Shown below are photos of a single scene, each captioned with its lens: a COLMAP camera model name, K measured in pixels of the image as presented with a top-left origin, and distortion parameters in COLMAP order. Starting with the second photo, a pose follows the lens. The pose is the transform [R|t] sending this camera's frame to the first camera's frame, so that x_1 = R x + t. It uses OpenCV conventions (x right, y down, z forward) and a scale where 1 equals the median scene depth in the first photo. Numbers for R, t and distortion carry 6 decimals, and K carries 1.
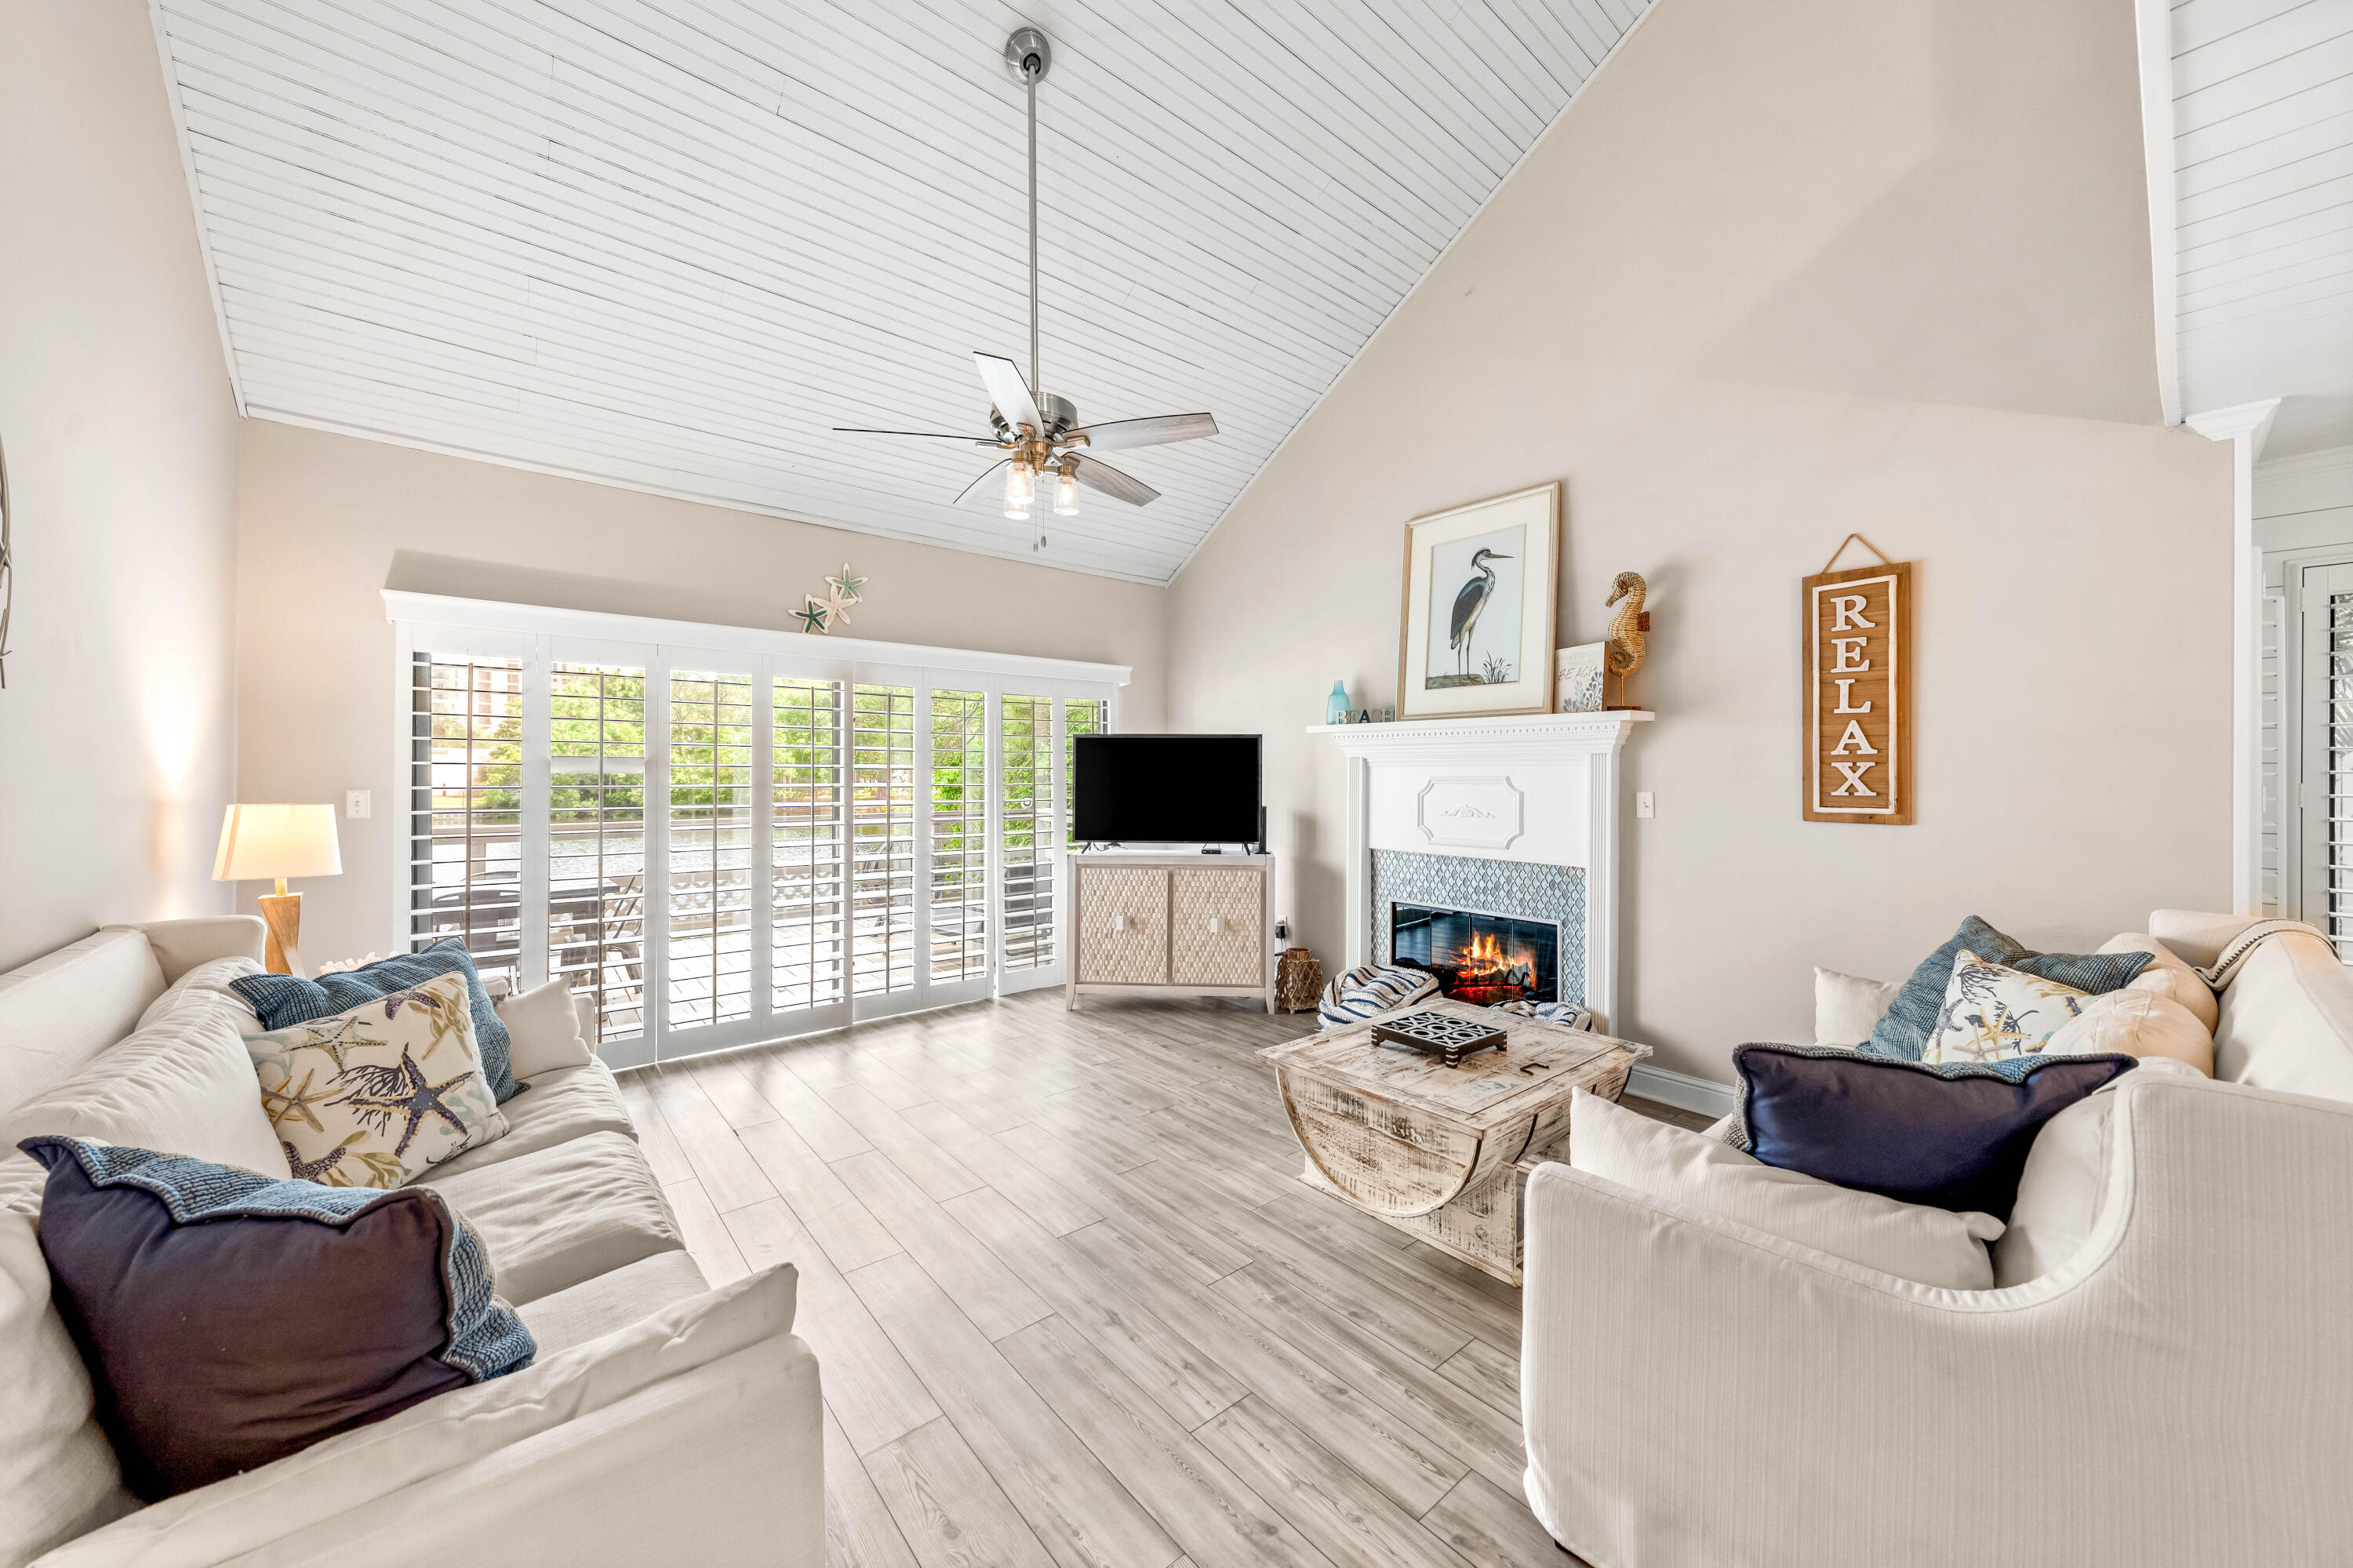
lens RADIAL K [[853.0, 0, 1187.0], [0, 853.0, 773.9], [0, 0, 1]] dist [0.000523, 0.000137]
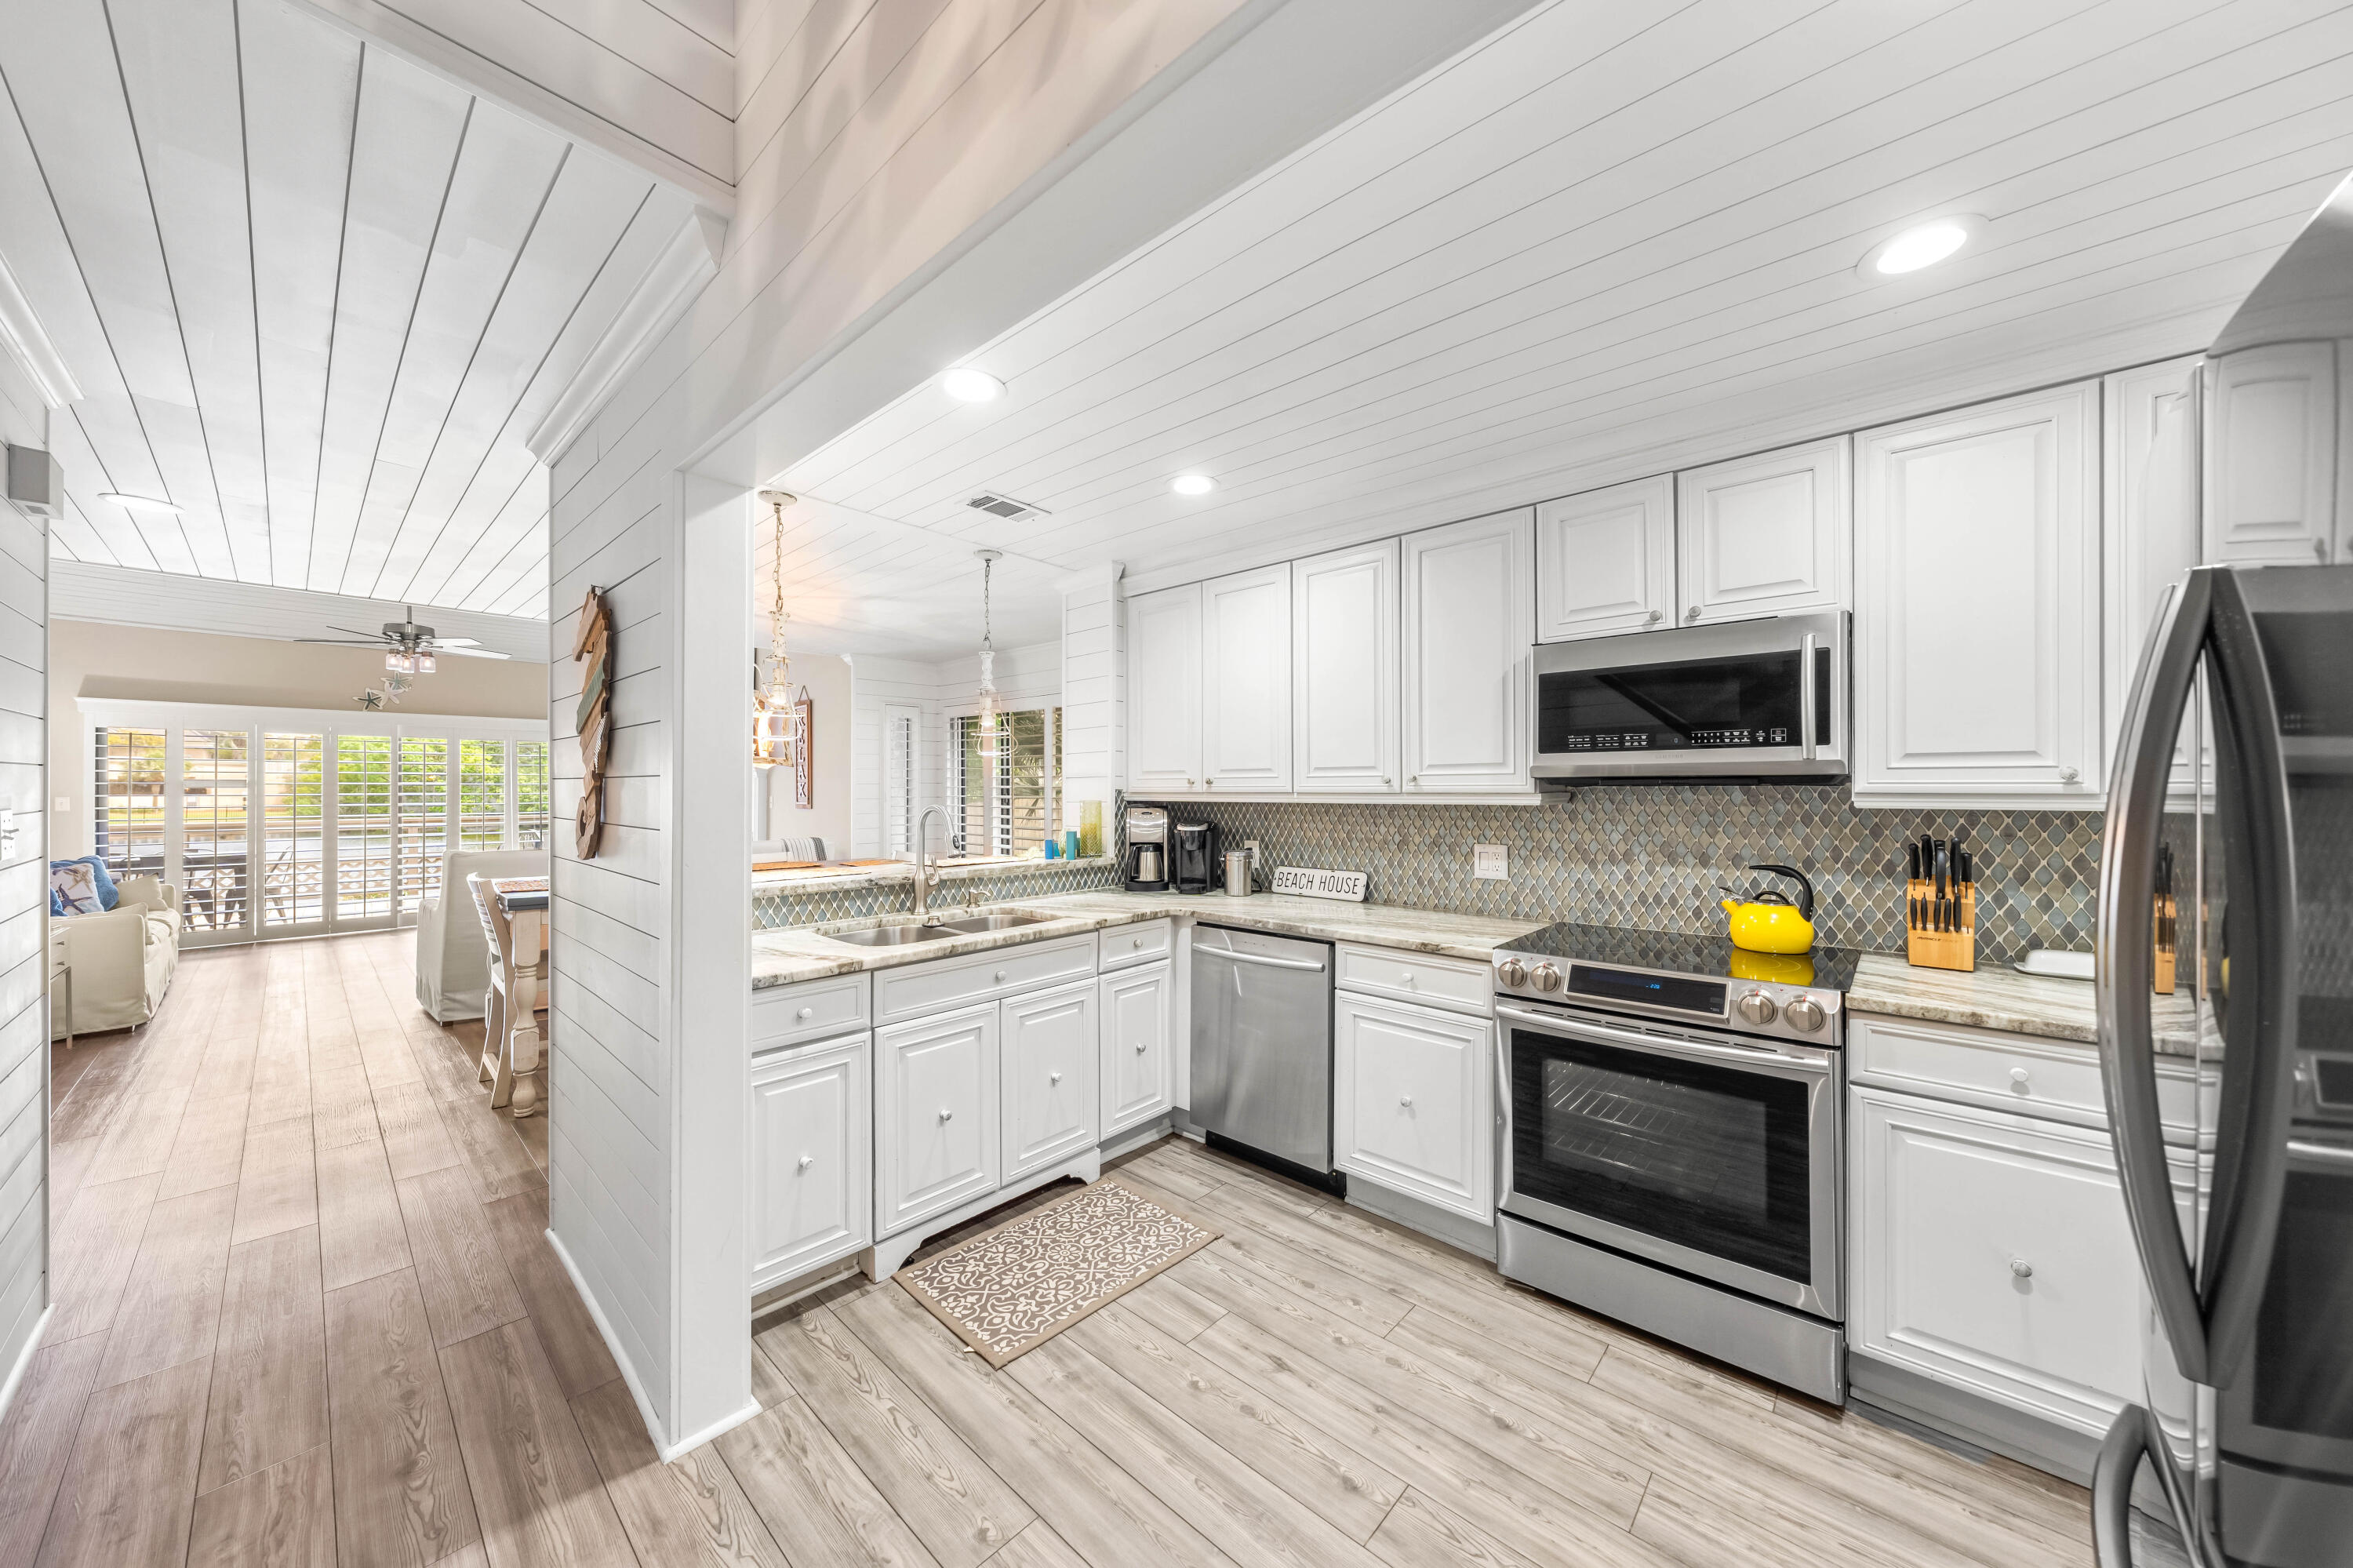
lens RADIAL K [[801.6, 0, 1179.1], [0, 801.6, 792.5], [0, 0, 1]] dist [-0.001142, -0.000085]
pose [[0.991068, -0.002345, 0.133336, 1.025593], [0.001673, 0.999985, 0.005147, 0.003822], [-0.133346, -0.004878, 0.991057, -0.901735]]
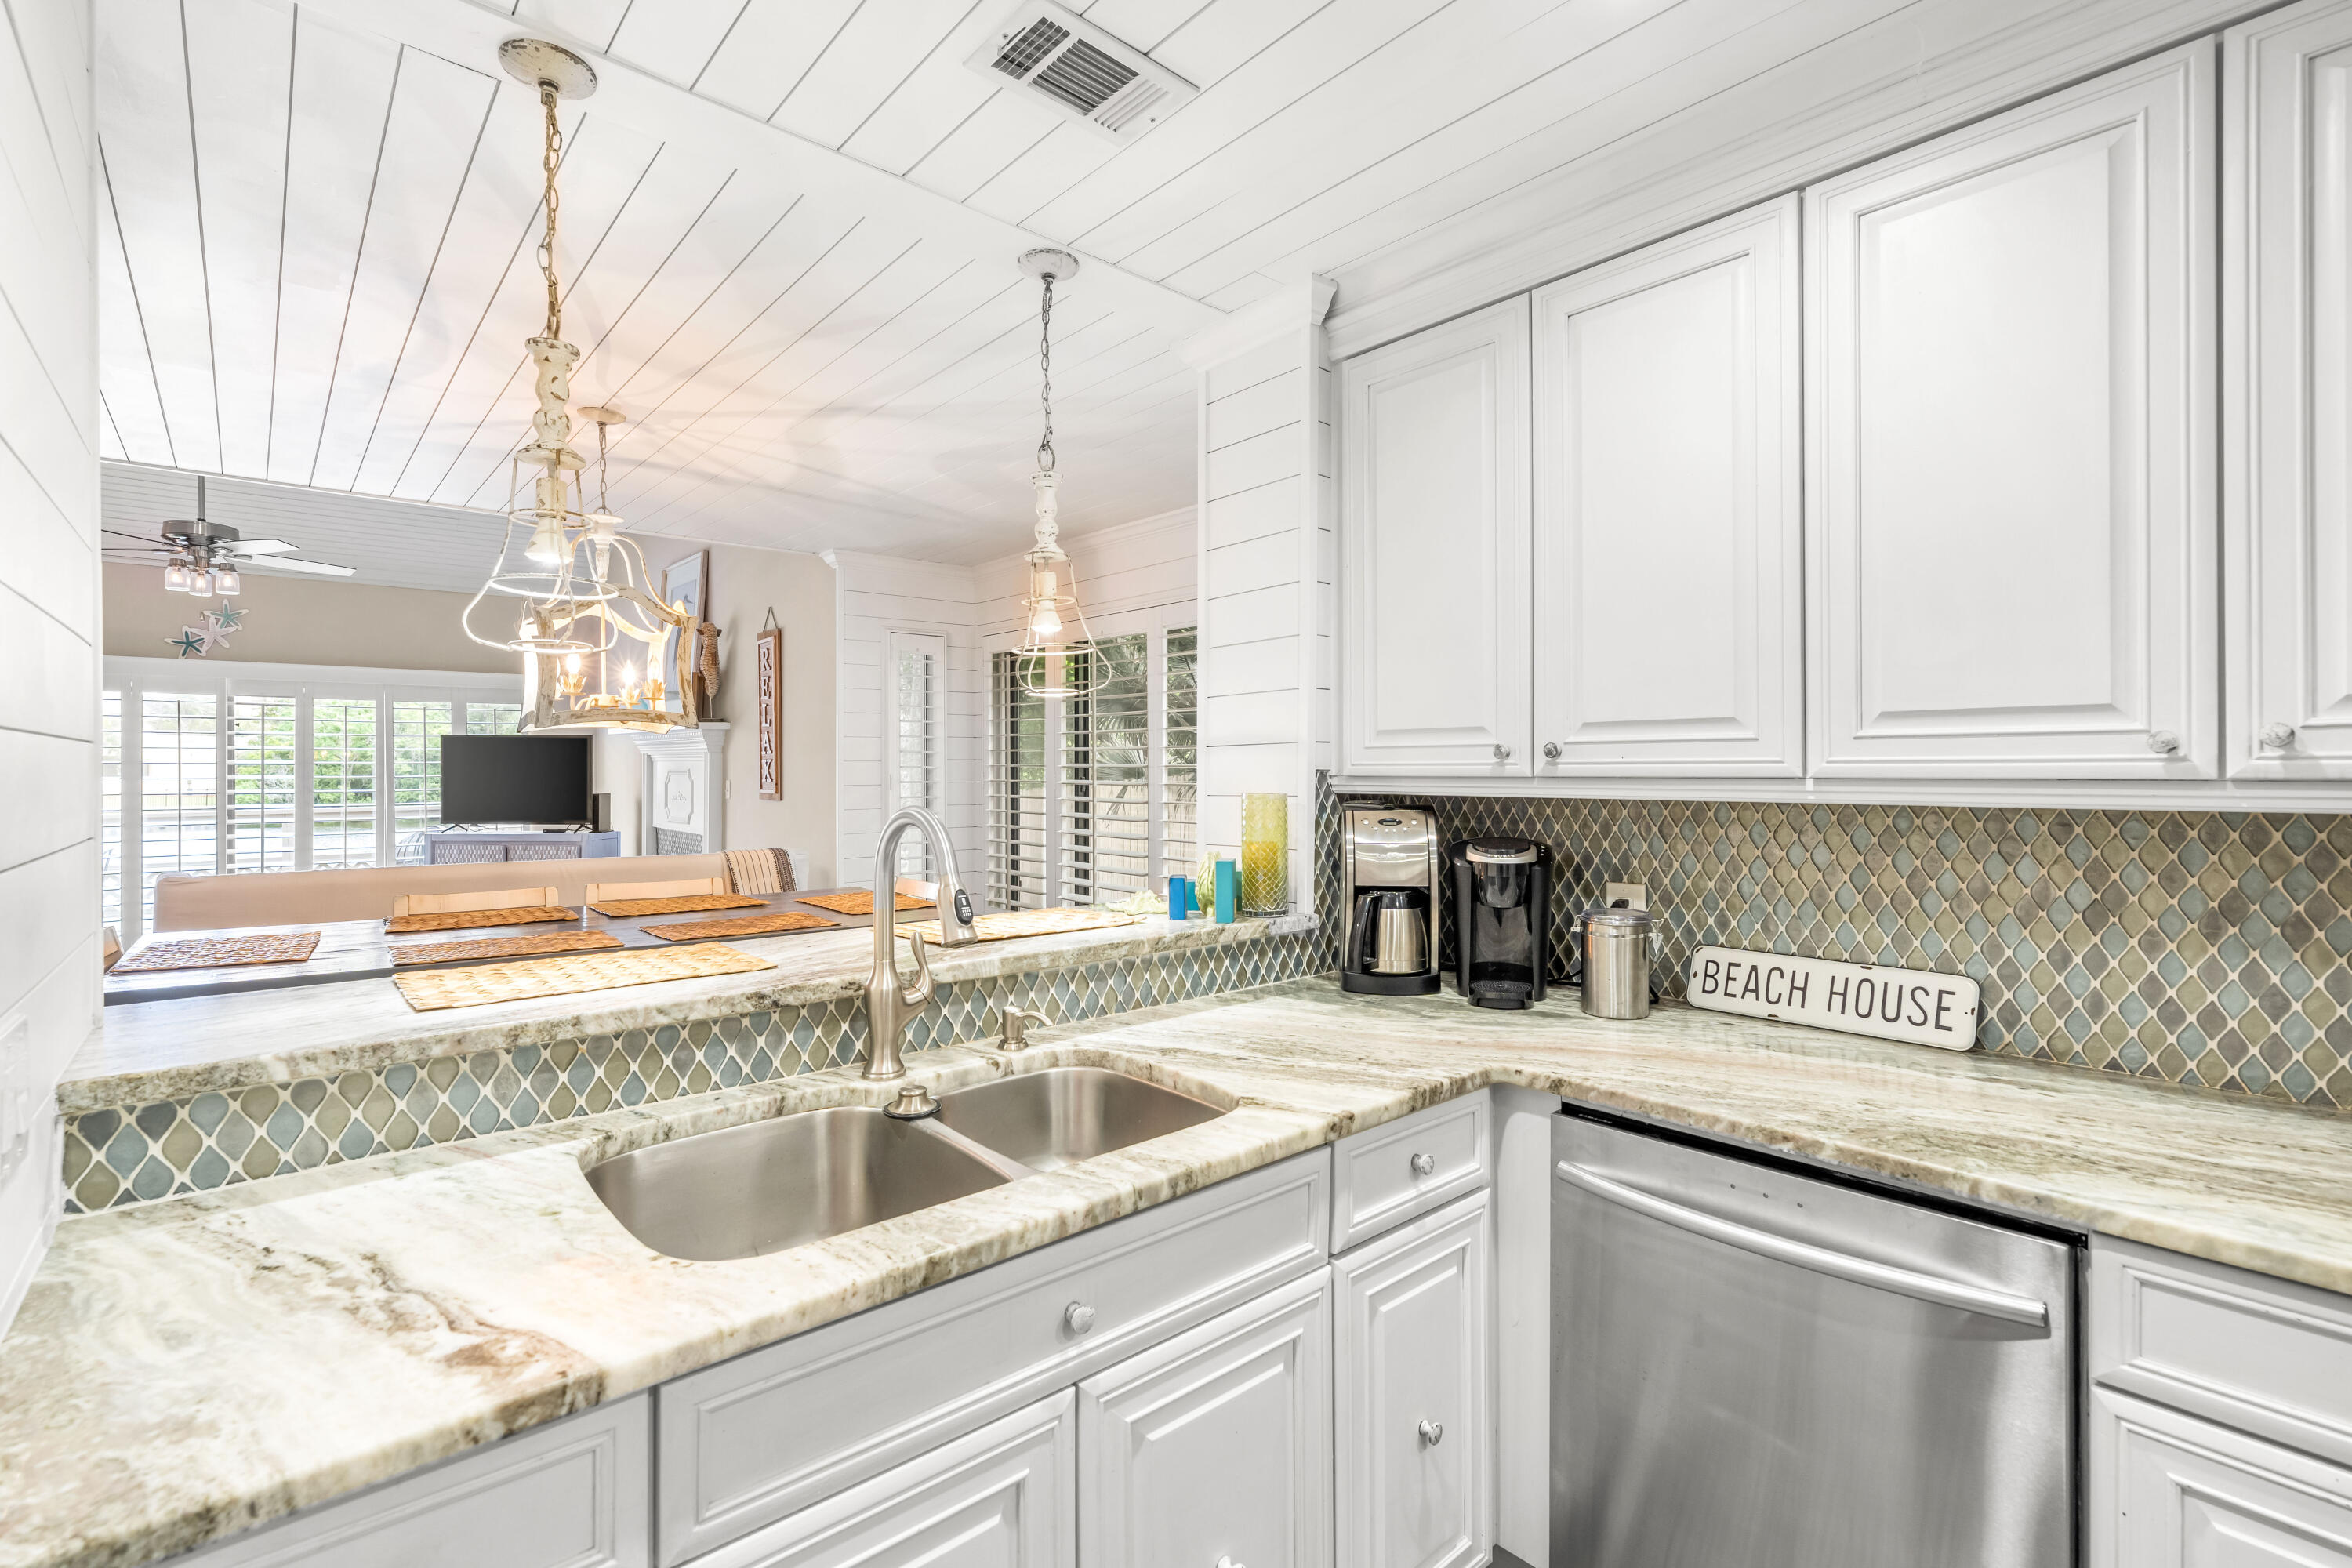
lens RADIAL K [[1057.4, 0, 1181.2], [0, 1057.4, 773.4], [0, 0, 1]] dist [-0.000180, 0.000114]
pose [[0.999871, -0.002783, 0.015848, 0.997362], [0.002713, 0.999986, 0.004455, 0.004054], [-0.015860, -0.004411, 0.999864, -0.581423]]
